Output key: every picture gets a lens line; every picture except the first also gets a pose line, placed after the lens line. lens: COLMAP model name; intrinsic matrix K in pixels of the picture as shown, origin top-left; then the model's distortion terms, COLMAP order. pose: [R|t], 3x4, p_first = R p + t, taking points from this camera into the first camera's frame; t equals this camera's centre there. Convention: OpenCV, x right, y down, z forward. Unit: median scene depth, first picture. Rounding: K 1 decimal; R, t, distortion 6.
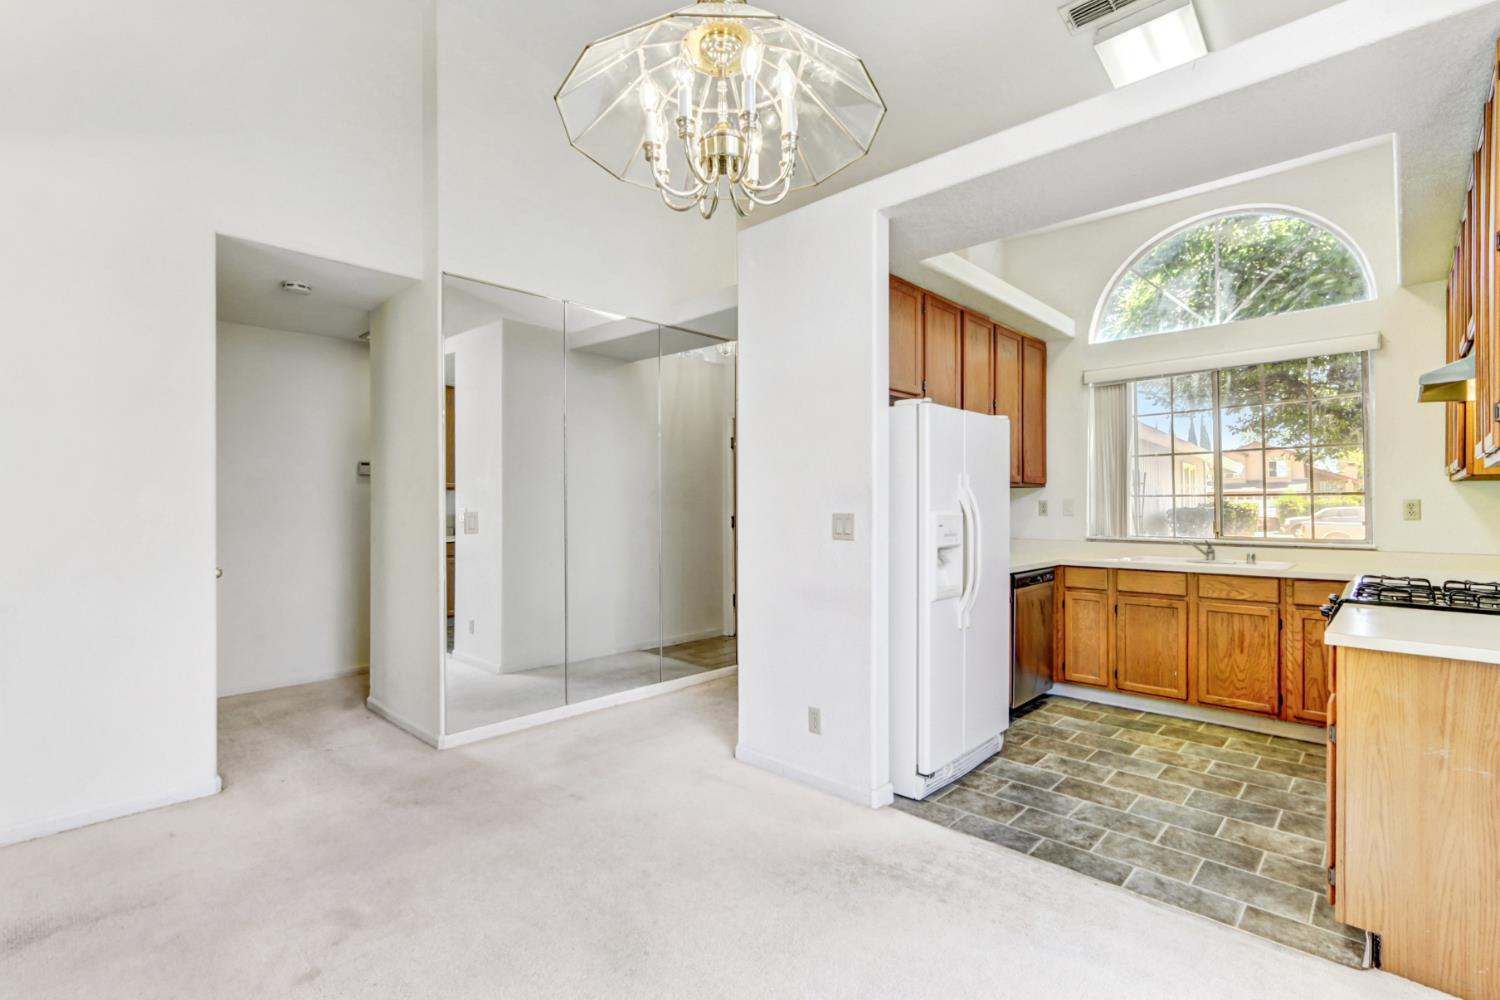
lens RADIAL K [[690.8, 0, 744.4], [0, 690.8, 510.0], [0, 0, 1]] dist [-0.001806, -0.000114]
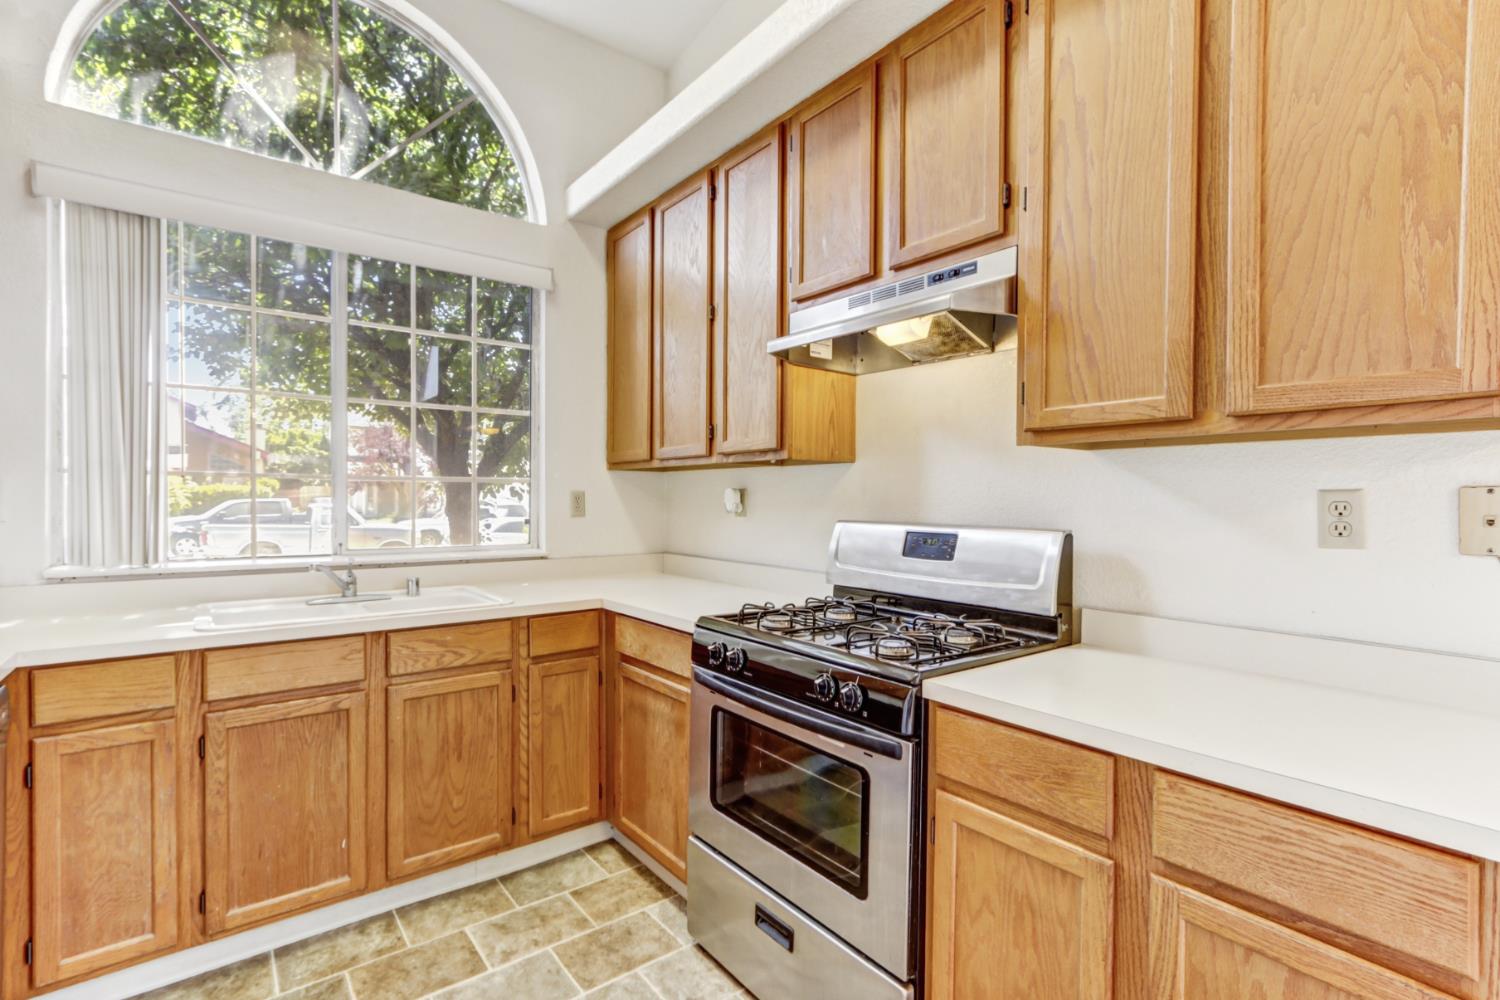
lens RADIAL K [[690.8, 0, 744.4], [0, 690.8, 510.0], [0, 0, 1]] dist [-0.001806, -0.000114]
pose [[0.156463, -0.013239, 0.987595, 0.203749], [0.001464, 0.999912, 0.013172, -0.003413], [-0.987683, -0.000615, 0.156469, 0.678637]]
